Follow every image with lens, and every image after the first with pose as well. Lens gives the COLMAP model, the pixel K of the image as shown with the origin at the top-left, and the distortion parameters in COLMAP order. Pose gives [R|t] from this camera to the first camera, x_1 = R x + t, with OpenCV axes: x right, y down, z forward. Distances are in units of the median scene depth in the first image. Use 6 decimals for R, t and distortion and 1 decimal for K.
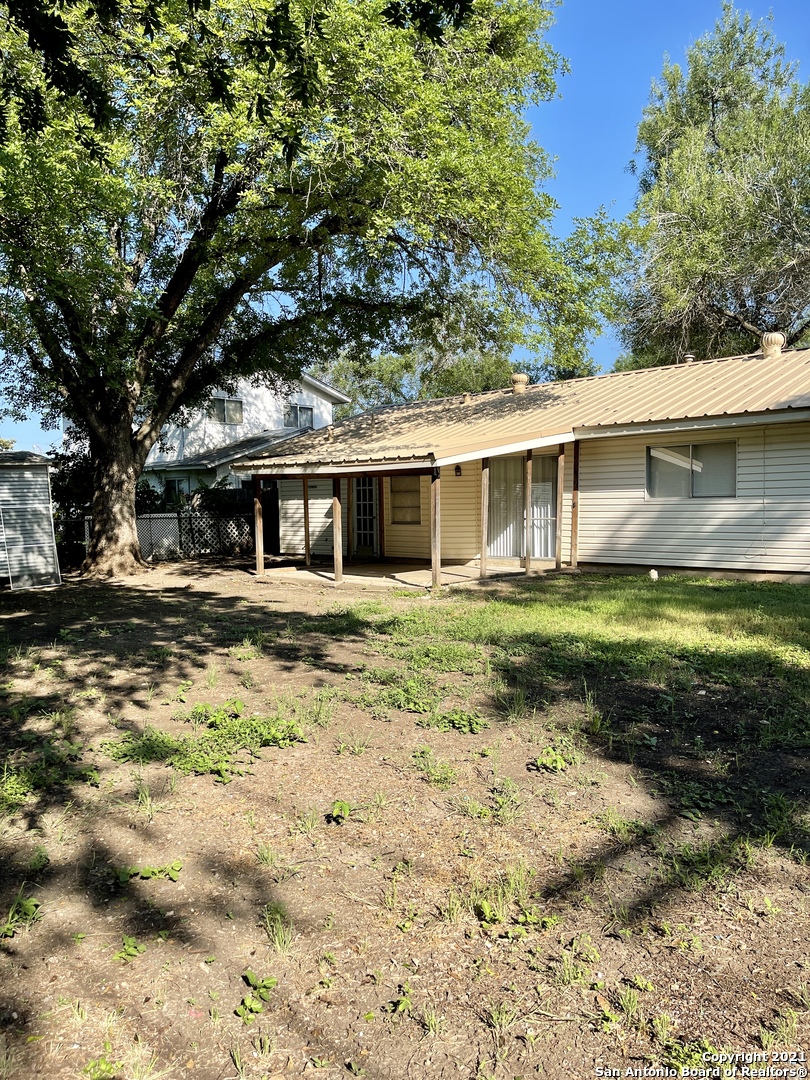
lens RADIAL K [[825.4, 0, 407.1], [0, 825.4, 540.9], [0, 0, 1]] dist [0.051369, -0.041068]
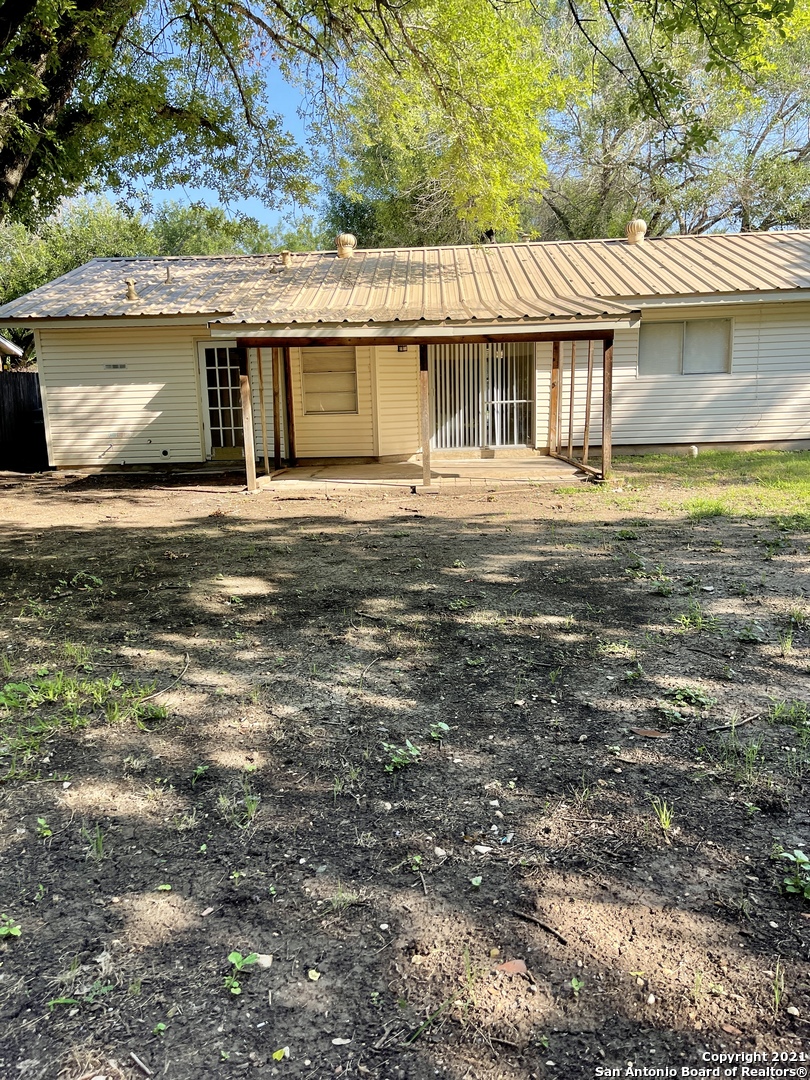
lens RADIAL K [[825.4, 0, 405.4], [0, 825.4, 542.3], [0, 0, 1]] dist [0.051369, -0.041068]
pose [[0.745948, -0.123016, 0.654545, -0.632544], [0.048454, 0.990213, 0.130882, 0.002056], [-0.664240, -0.065916, 0.744608, 0.470018]]
